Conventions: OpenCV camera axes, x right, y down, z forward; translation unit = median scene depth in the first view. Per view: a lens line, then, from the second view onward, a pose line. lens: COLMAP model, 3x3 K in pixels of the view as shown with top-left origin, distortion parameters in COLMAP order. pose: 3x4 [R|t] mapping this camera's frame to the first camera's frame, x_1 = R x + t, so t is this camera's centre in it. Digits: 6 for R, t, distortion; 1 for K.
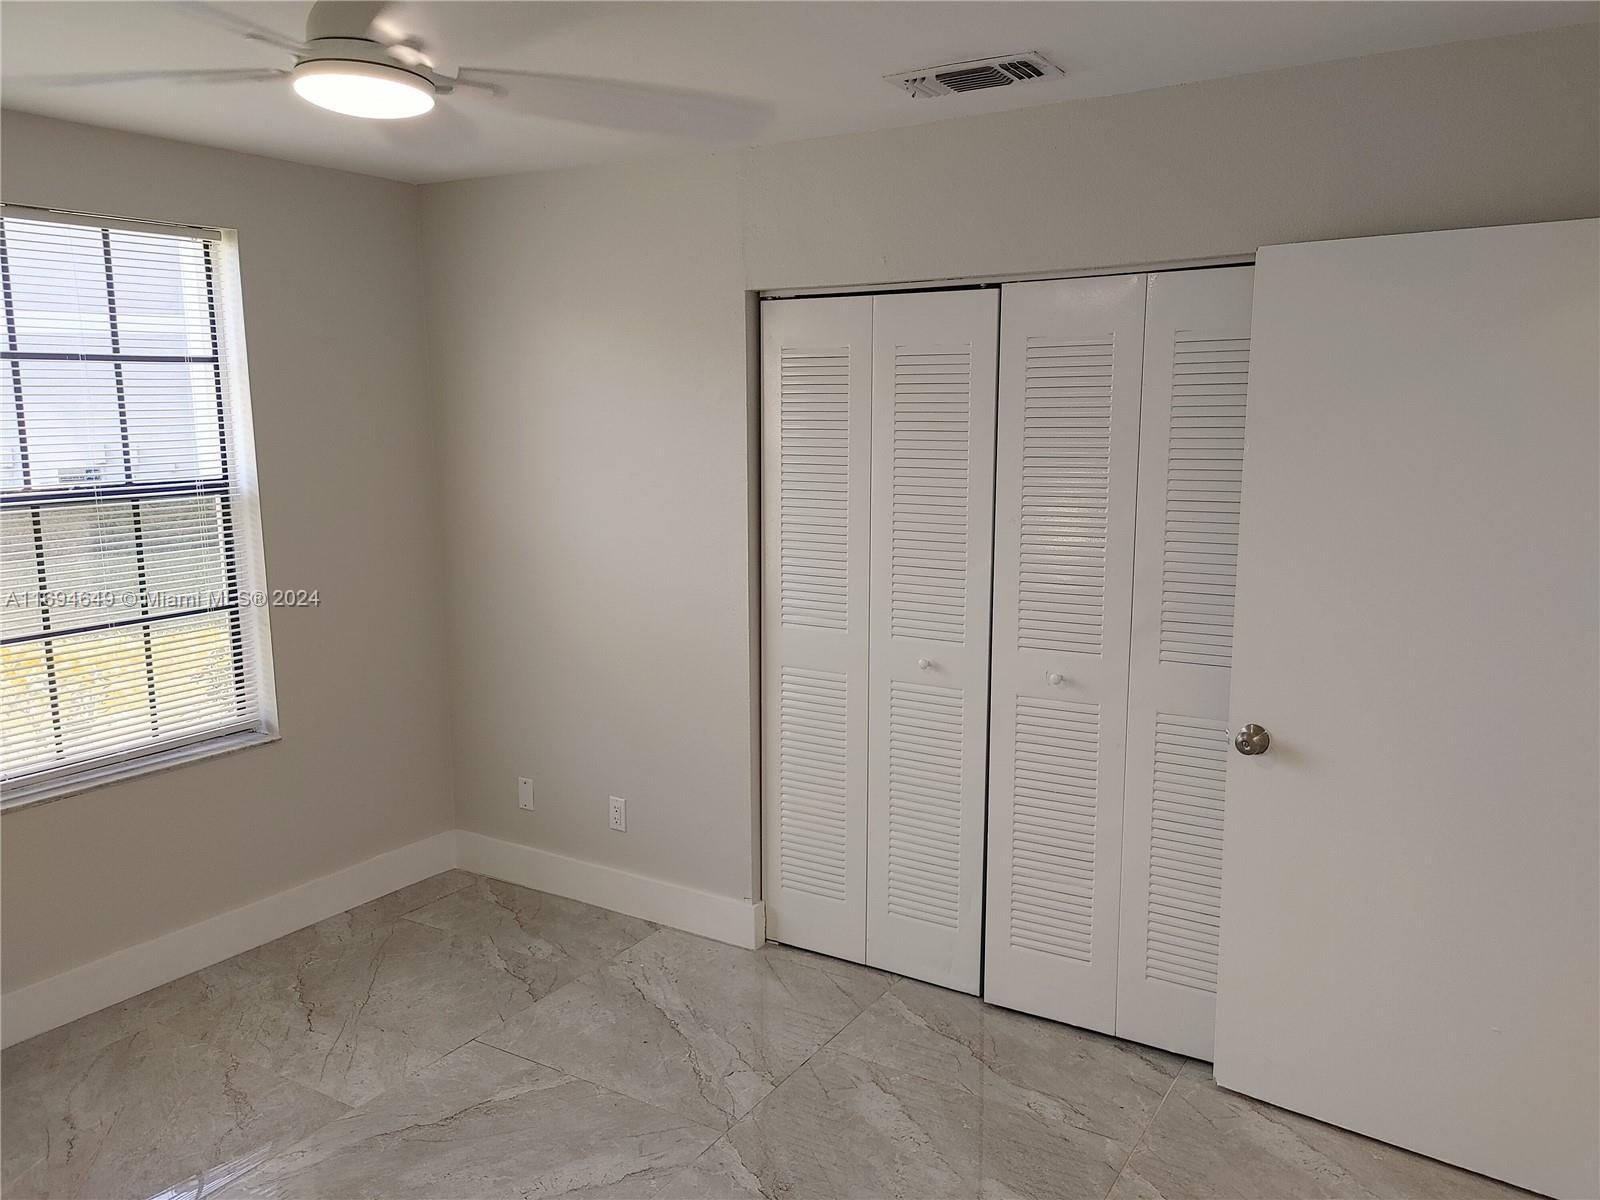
lens RADIAL K [[1219.7, 0, 809.8], [0, 1219.7, 604.6], [0, 0, 1]] dist [0.071898, -0.089912]
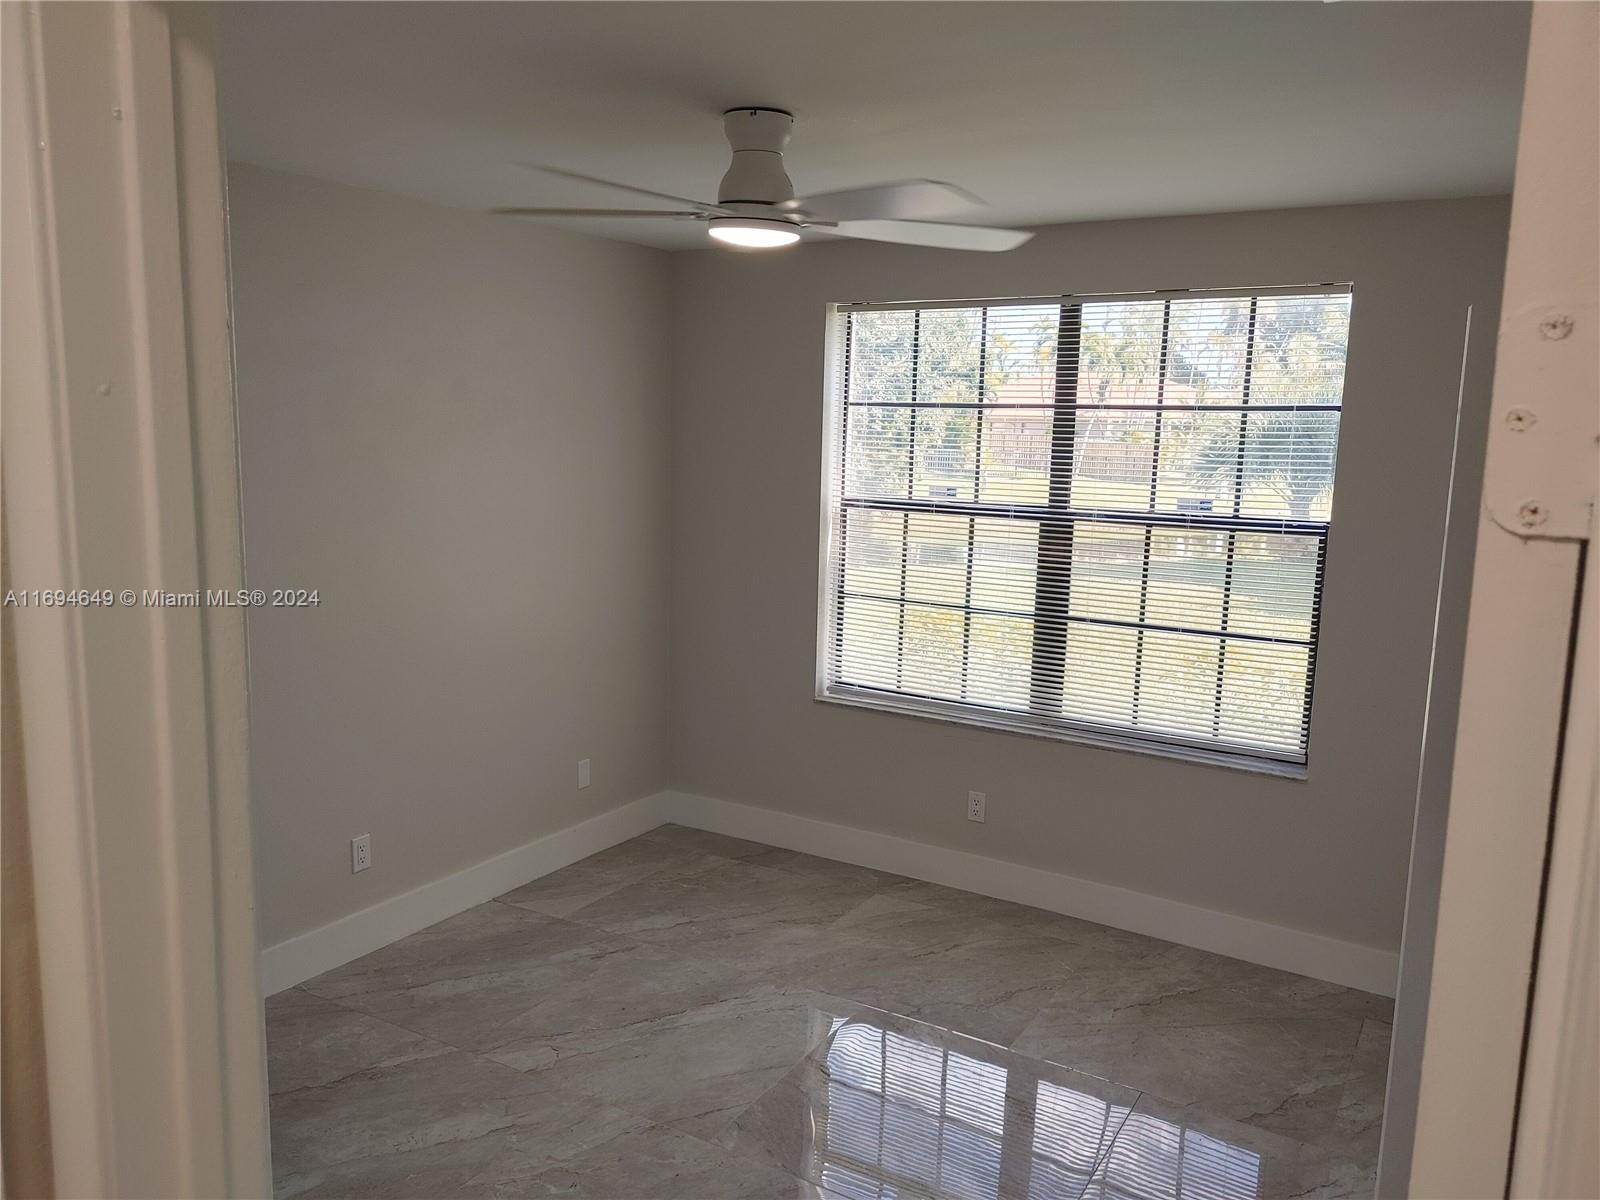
lens RADIAL K [[1219.7, 0, 788.0], [0, 1219.7, 605.0], [0, 0, 1]] dist [0.071898, -0.089912]
pose [[-0.002501, 0.149281, -0.988792, 0.589135], [-0.190993, 0.970521, 0.147006, -0.105578], [0.981588, 0.189220, 0.026085, 0.570796]]
